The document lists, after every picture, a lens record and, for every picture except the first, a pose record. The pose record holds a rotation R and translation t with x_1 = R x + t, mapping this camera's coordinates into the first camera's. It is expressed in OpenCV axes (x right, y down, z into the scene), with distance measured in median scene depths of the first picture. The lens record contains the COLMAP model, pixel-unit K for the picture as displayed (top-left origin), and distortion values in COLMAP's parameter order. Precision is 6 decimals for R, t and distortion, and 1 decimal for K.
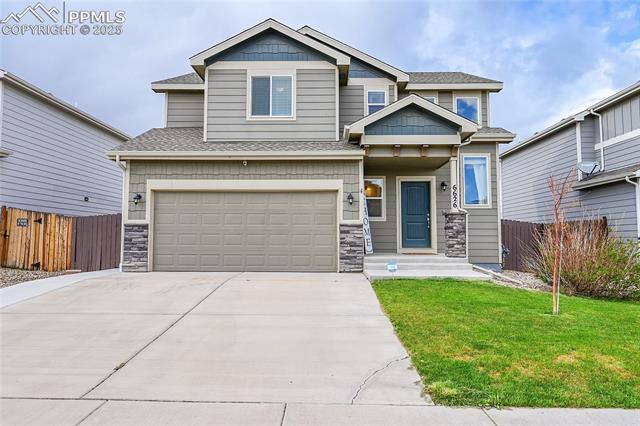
lens RADIAL K [[407.8, 0, 319.6], [0, 407.8, 212.3], [0, 0, 1]] dist [0.004092, -0.000402]
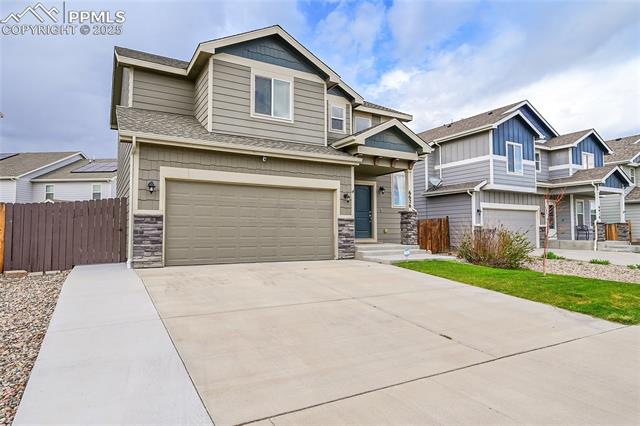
lens RADIAL K [[372.0, 0, 320.3], [0, 372.0, 213.4], [0, 0, 1]] dist [-0.004188, -0.000029]
pose [[0.863713, 0.022847, 0.503466, -0.502013], [-0.031028, 0.999488, 0.007873, 0.006871], [-0.503028, -0.022422, 0.863979, 0.092655]]
